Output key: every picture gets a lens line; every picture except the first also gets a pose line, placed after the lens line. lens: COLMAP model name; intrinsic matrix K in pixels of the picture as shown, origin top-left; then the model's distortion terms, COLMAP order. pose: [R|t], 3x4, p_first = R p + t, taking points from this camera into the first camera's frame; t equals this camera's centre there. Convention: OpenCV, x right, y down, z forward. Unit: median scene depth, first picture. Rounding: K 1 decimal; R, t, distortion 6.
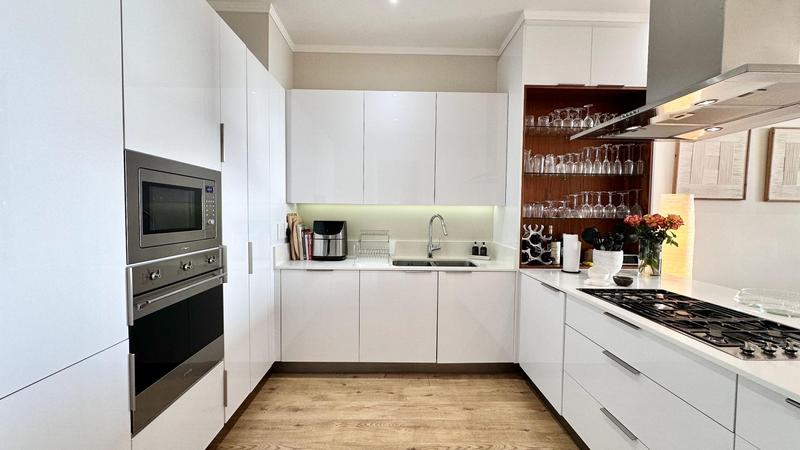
lens RADIAL K [[320.0, 0, 400.2], [0, 320.0, 224.4], [0, 0, 1]] dist [0.000301, 0.000710]
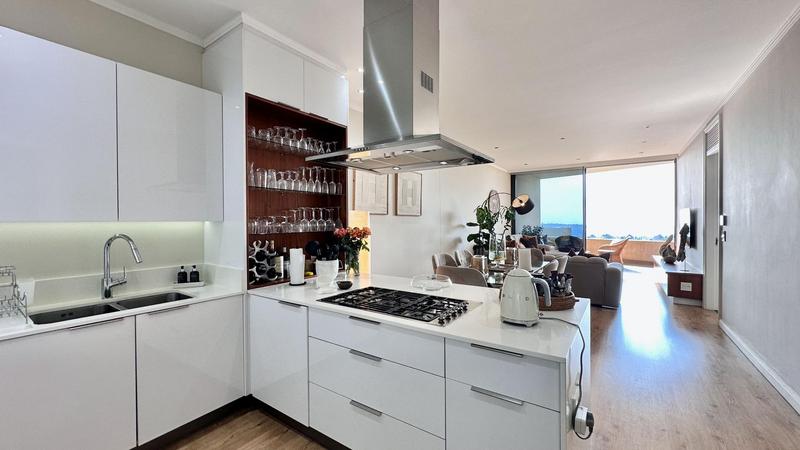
lens RADIAL K [[320.0, 0, 400.2], [0, 320.0, 224.4], [0, 0, 1]] dist [0.000301, 0.000710]
pose [[0.593972, -0.021836, 0.804189, -0.099115], [0.046113, 0.998912, -0.006936, -0.022898], [-0.803163, 0.041203, 0.594333, 0.095141]]
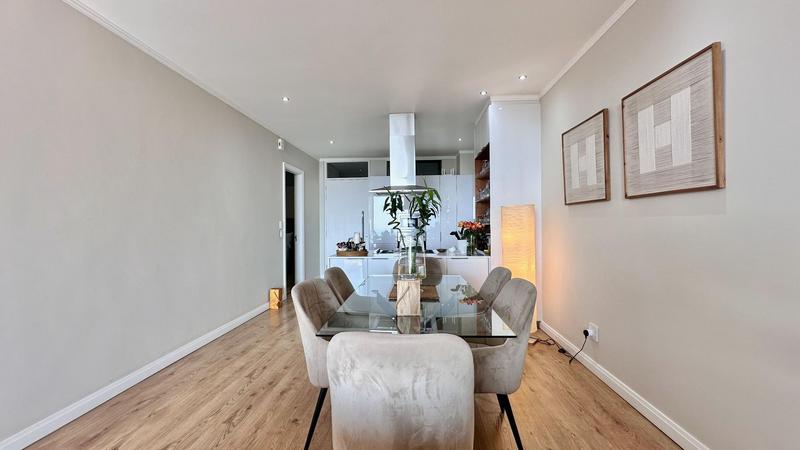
lens RADIAL K [[320.0, 0, 400.2], [0, 320.0, 224.4], [0, 0, 1]] dist [0.000301, 0.000710]
pose [[-0.077820, -0.008645, -0.996930, 2.386399], [-0.030957, 0.999501, -0.006250, 0.007730], [0.996487, 0.030375, -0.078049, 0.683544]]
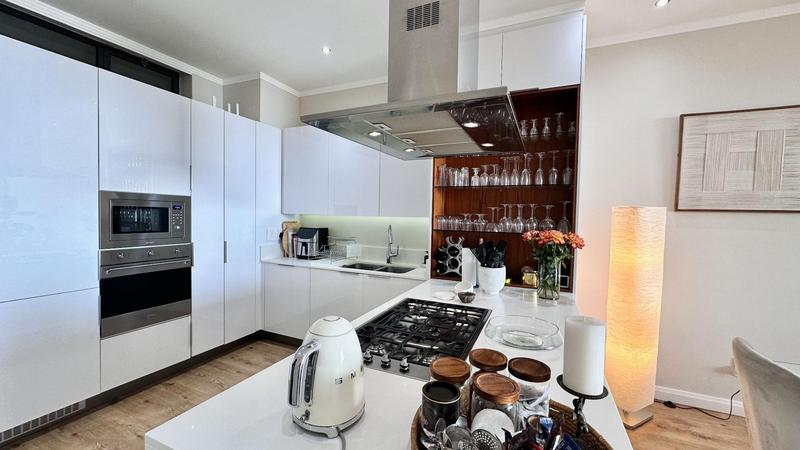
lens RADIAL K [[320.0, 0, 400.2], [0, 320.0, 224.4], [0, 0, 1]] dist [0.000301, 0.000710]
pose [[0.901984, 0.020755, -0.431270, 0.724811], [-0.027853, 0.999560, -0.010149, -0.024417], [0.430870, 0.021167, 0.902166, 0.011767]]
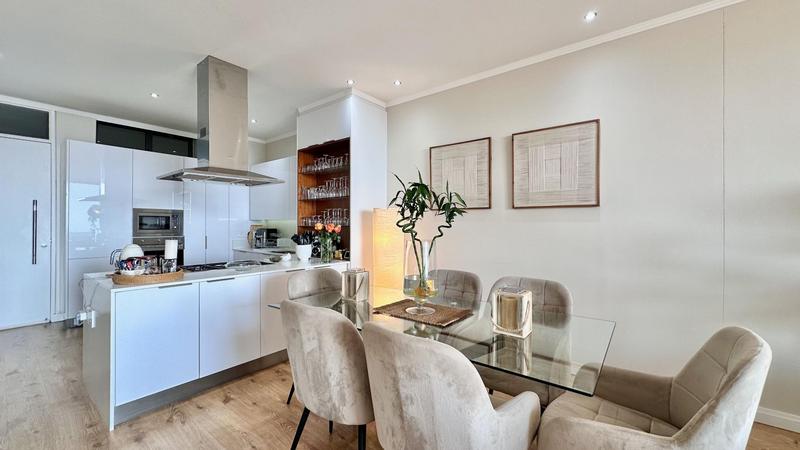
lens RADIAL K [[320.0, 0, 400.2], [0, 320.0, 224.4], [0, 0, 1]] dist [0.000301, 0.000710]
pose [[0.766605, -0.009202, -0.642053, 1.885156], [-0.019076, 0.999130, -0.037096, 0.023787], [0.641836, 0.040686, 0.765762, 0.035758]]
